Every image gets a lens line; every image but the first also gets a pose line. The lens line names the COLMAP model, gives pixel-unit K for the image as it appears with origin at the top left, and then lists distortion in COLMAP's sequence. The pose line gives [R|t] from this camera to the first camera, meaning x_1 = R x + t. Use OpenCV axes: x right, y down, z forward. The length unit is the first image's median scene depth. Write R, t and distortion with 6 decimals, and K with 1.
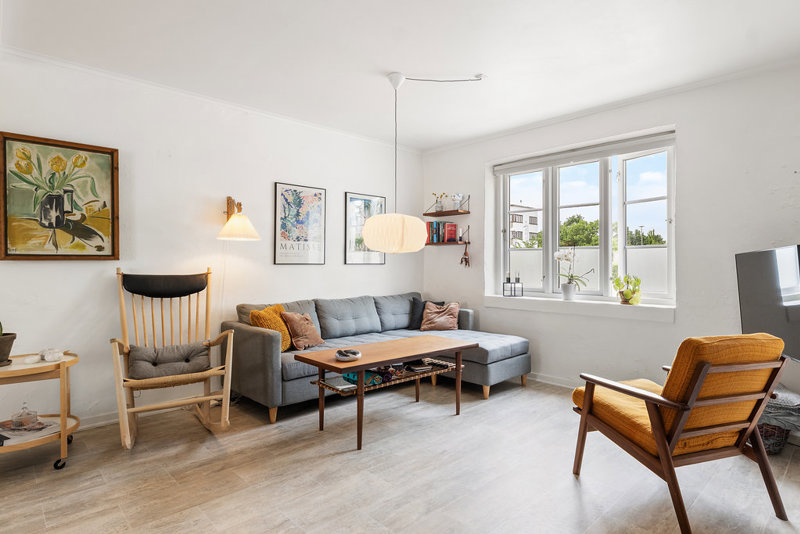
lens RADIAL K [[440.6, 0, 396.9], [0, 440.6, 265.5], [0, 0, 1]] dist [-0.007298, 0.001666]
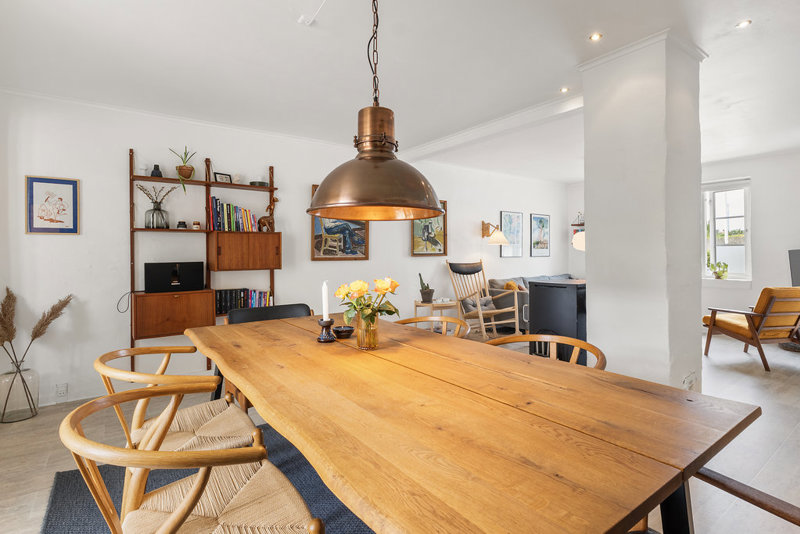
lens RADIAL K [[397.4, 0, 403.8], [0, 397.4, 254.1], [0, 0, 1]] dist [0.003139, -0.001815]
pose [[0.992696, -0.007576, -0.120401, -0.616278], [0.007154, 0.999967, -0.003944, -0.014827], [0.120427, 0.003054, 0.992718, -0.831206]]
